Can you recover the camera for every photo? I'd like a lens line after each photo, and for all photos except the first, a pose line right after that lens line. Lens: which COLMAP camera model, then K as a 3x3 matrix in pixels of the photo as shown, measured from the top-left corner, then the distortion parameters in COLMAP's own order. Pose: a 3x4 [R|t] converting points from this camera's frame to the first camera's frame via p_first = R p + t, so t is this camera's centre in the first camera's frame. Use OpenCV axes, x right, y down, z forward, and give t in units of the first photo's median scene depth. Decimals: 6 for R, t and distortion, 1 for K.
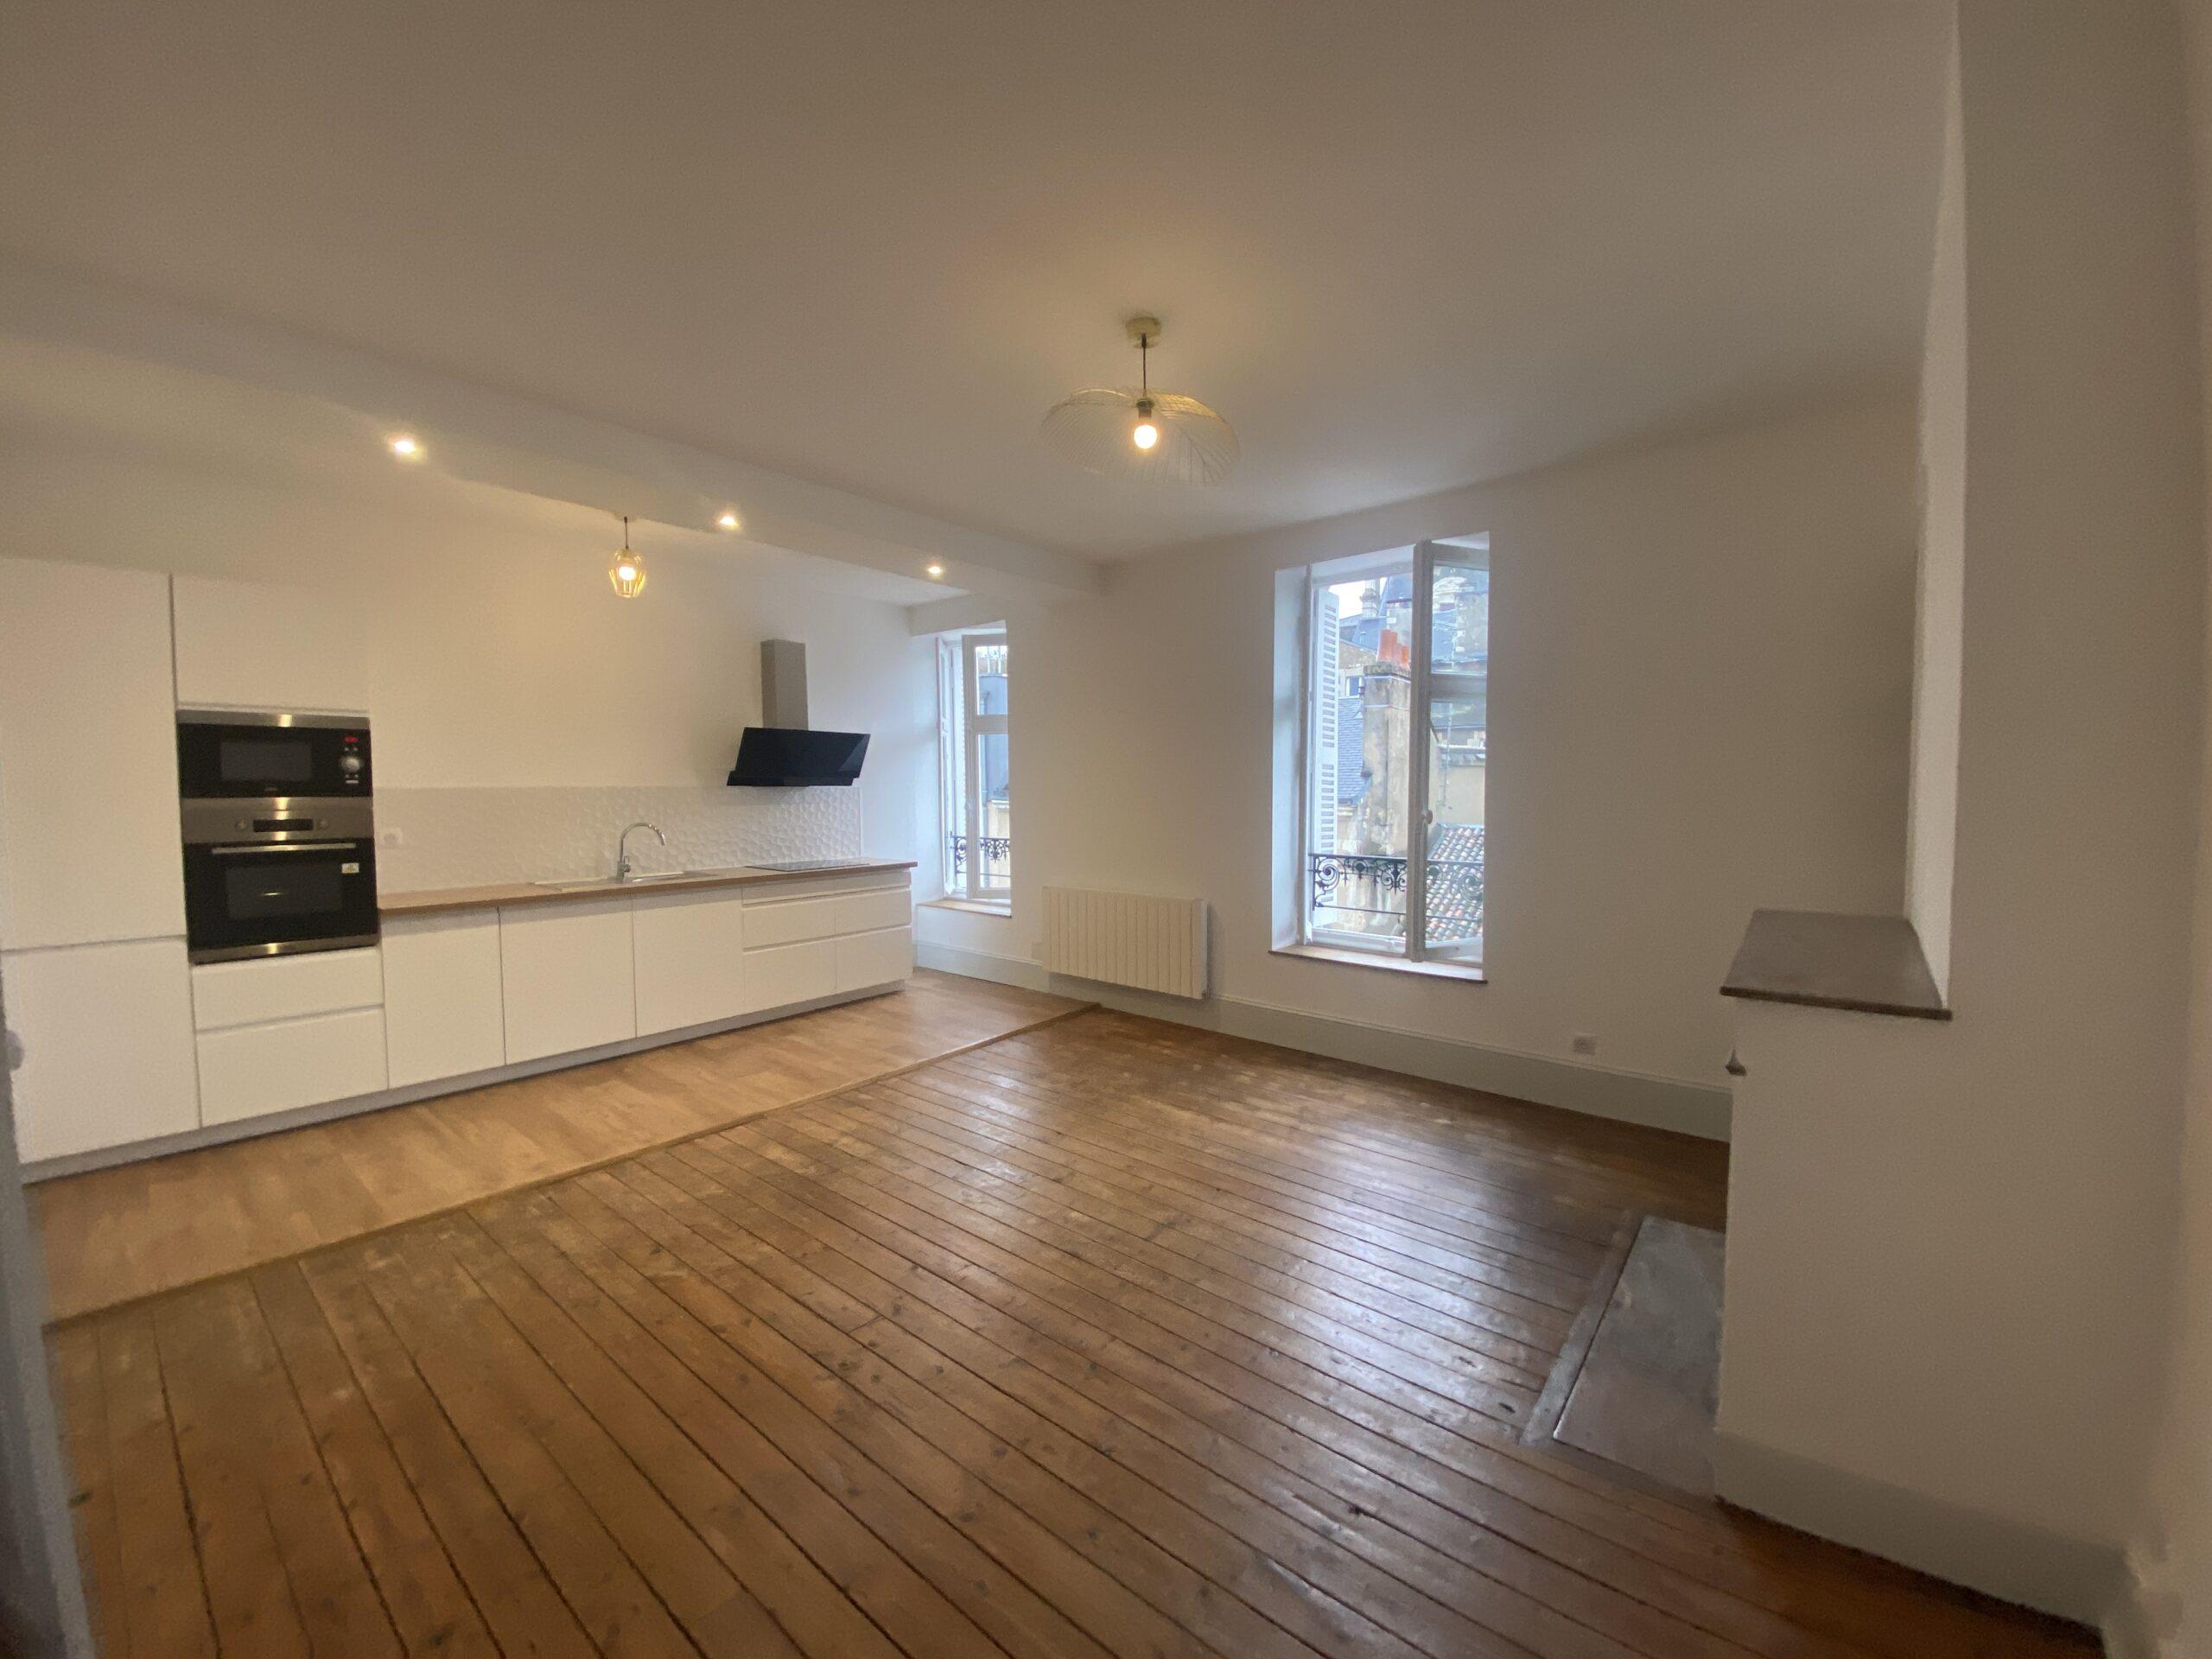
lens RADIAL K [[890.5, 0, 1100.9], [0, 890.5, 824.5], [0, 0, 1]] dist [-0.001317, -0.000376]
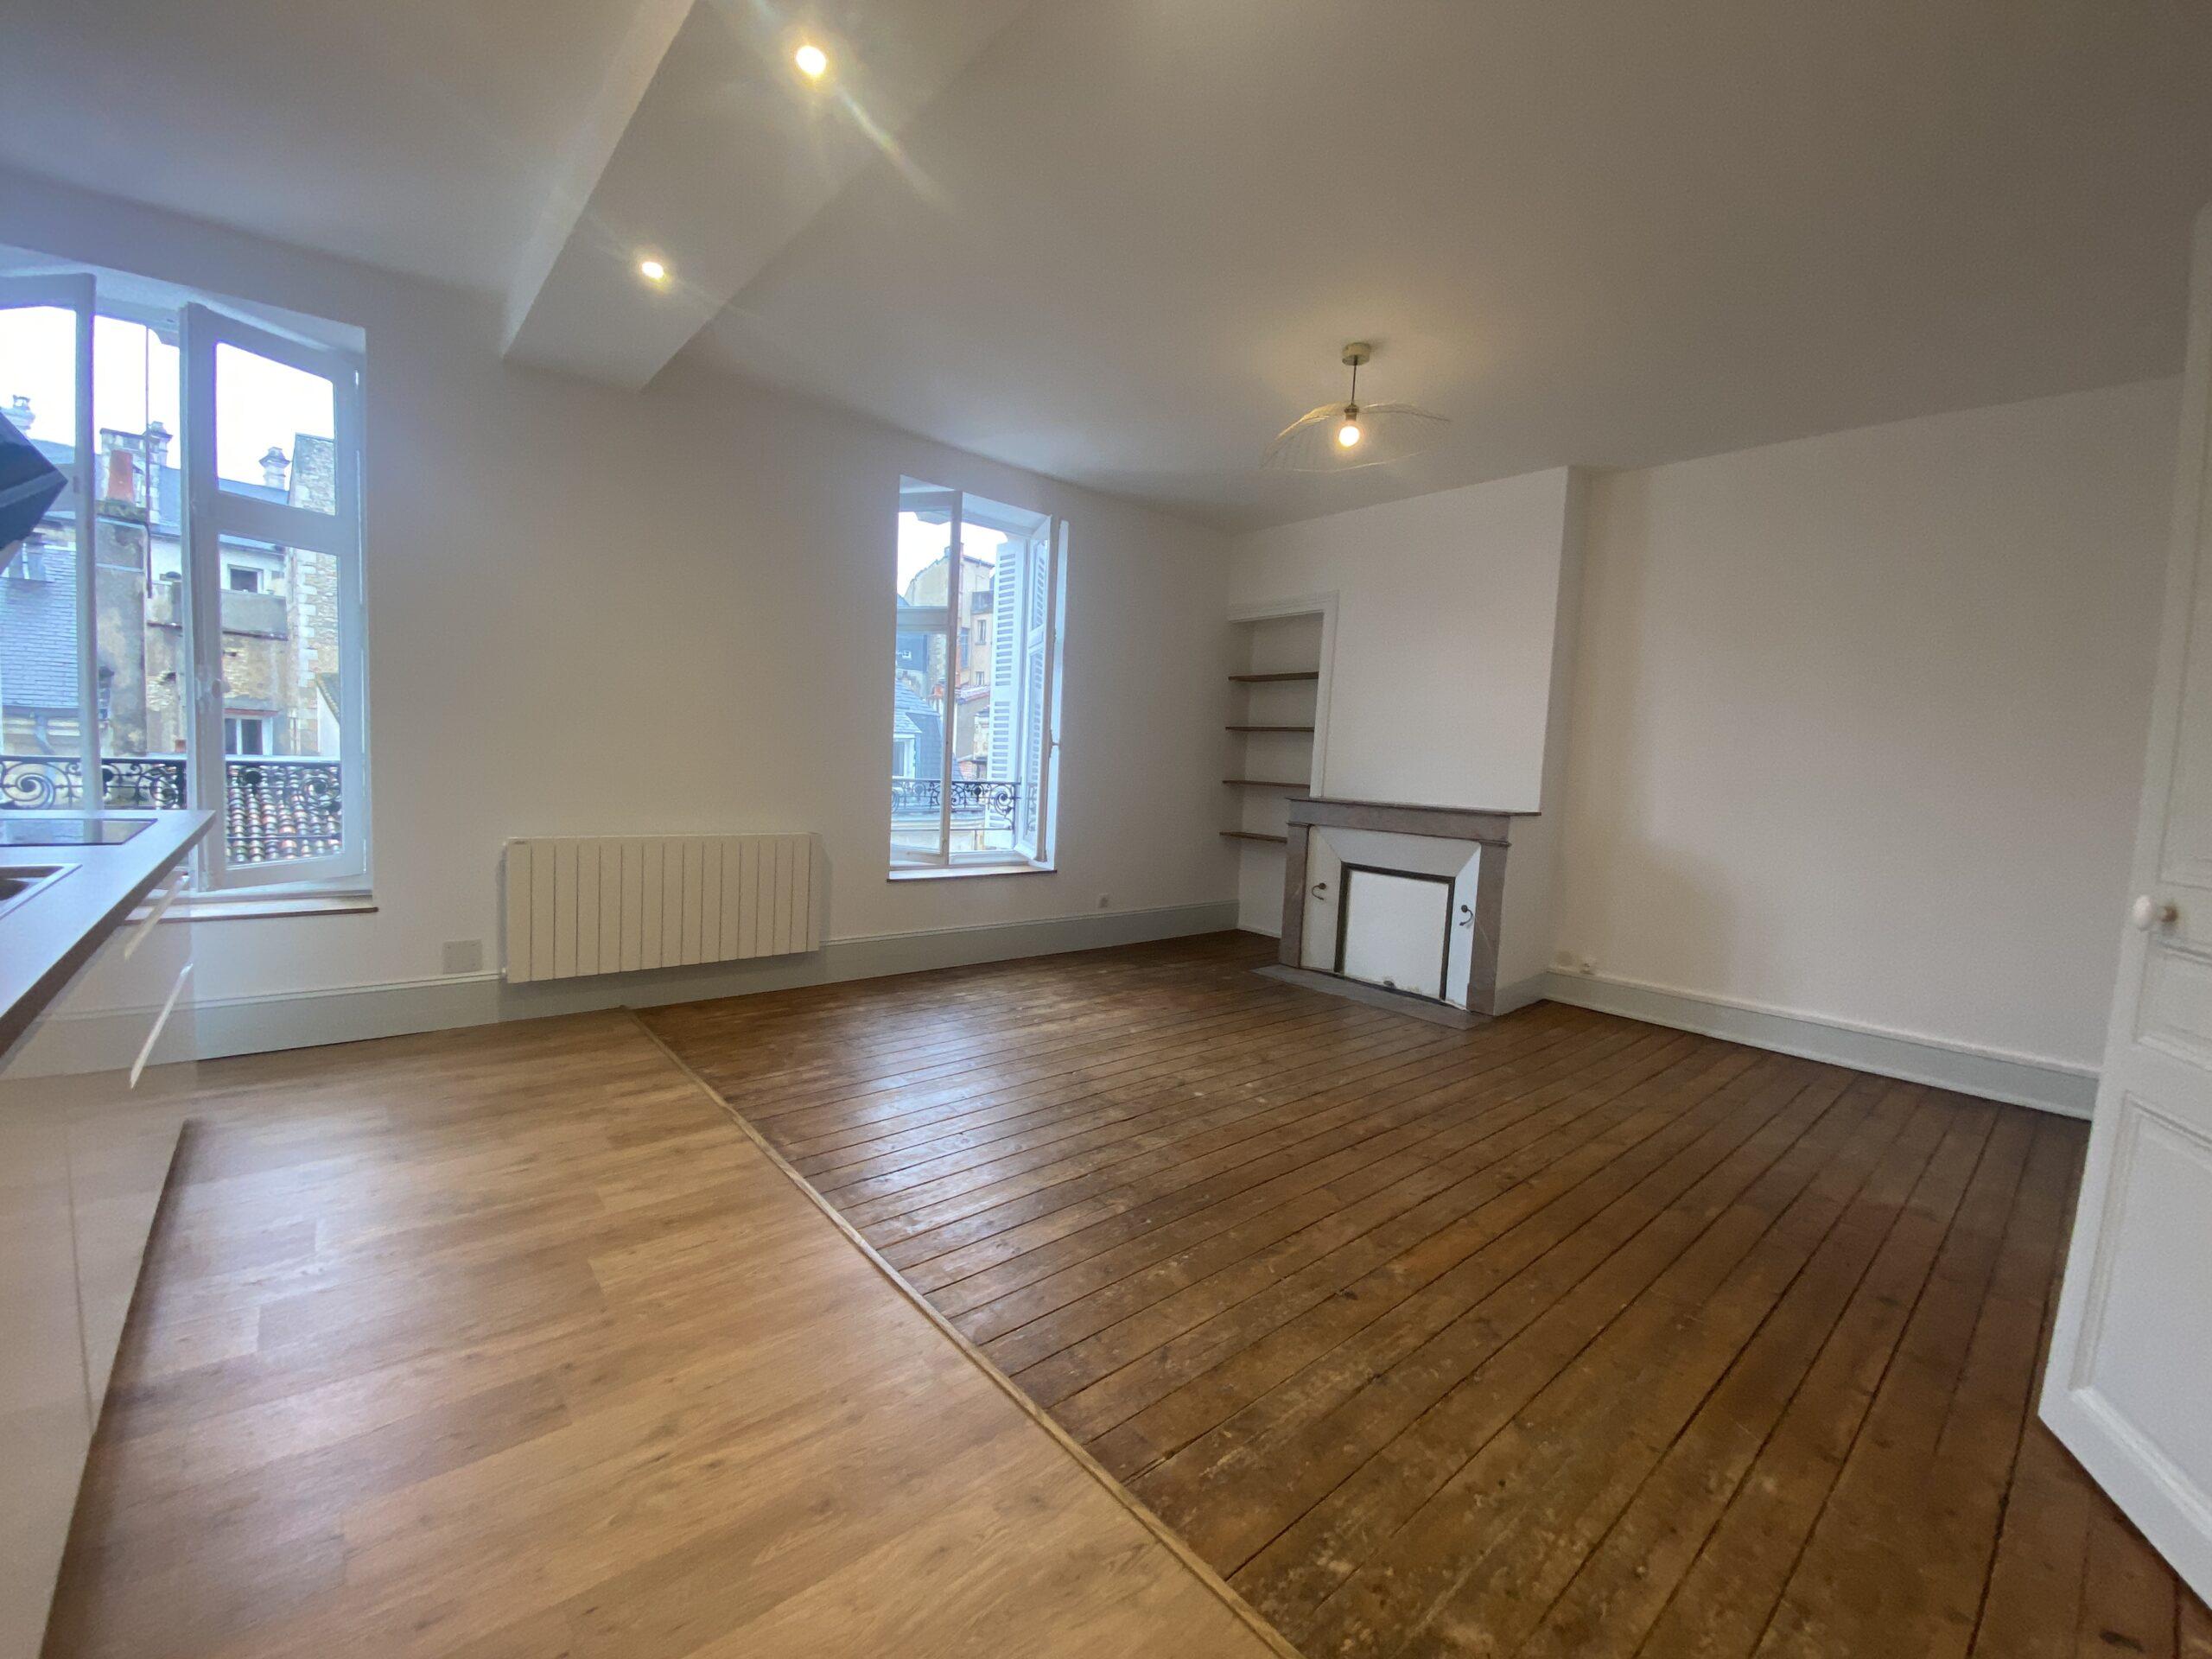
lens RADIAL K [[884.7, 0, 1103.0], [0, 884.7, 830.4], [0, 0, 1]] dist [0.056204, -0.040993]
pose [[0.156783, -0.068941, 0.985224, -0.862123], [-0.007017, 0.997458, 0.070914, 0.025323], [-0.987608, -0.018032, 0.155901, 0.755138]]
